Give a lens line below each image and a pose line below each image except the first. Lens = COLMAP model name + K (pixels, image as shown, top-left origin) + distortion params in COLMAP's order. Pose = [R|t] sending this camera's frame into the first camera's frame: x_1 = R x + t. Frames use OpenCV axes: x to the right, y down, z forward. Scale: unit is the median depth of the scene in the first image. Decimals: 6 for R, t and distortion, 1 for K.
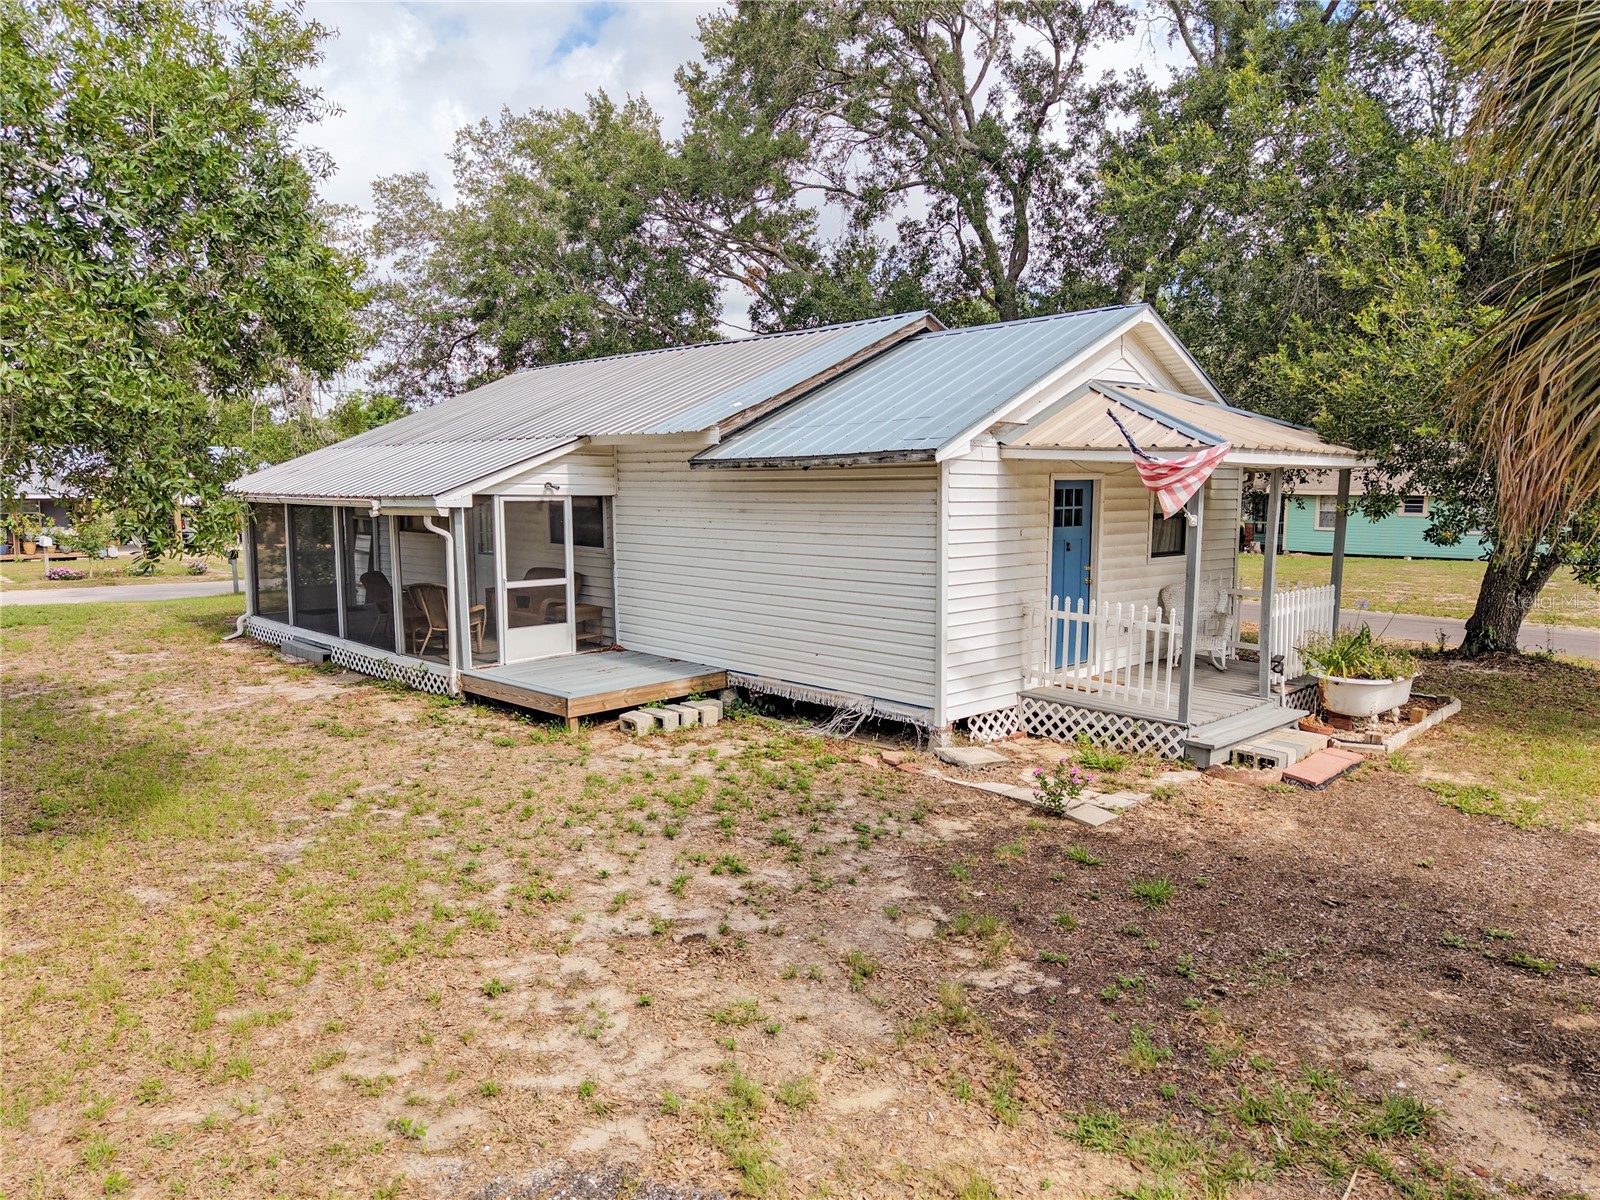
lens RADIAL K [[1108.8, 0, 798.0], [0, 1108.8, 610.7], [0, 0, 1]] dist [-0.008594, -0.001590]
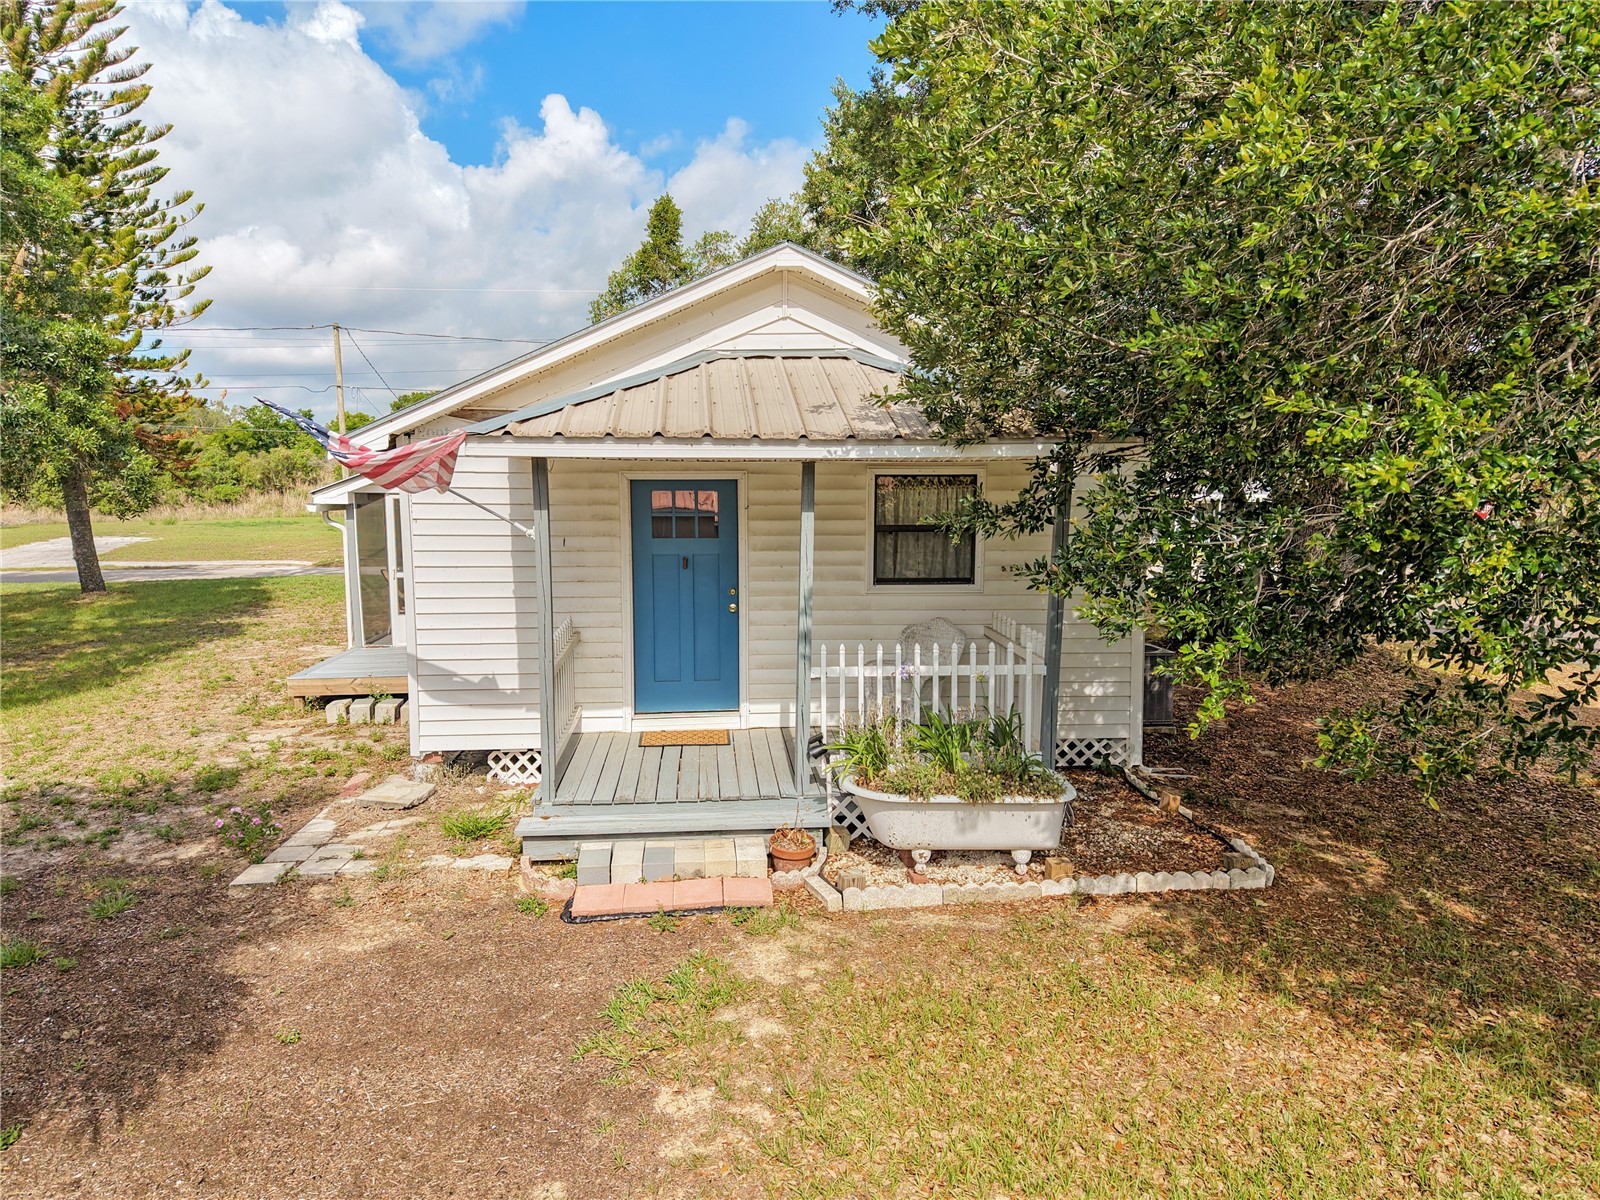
lens RADIAL K [[1108.8, 0, 800.7], [0, 1108.8, 592.4], [0, 0, 1]] dist [-0.008594, -0.001590]
pose [[0.780534, 0.064653, -0.621760, 0.872466], [-0.073794, 0.997212, 0.011056, -0.056645], [0.620742, 0.037253, 0.783129, 0.460931]]
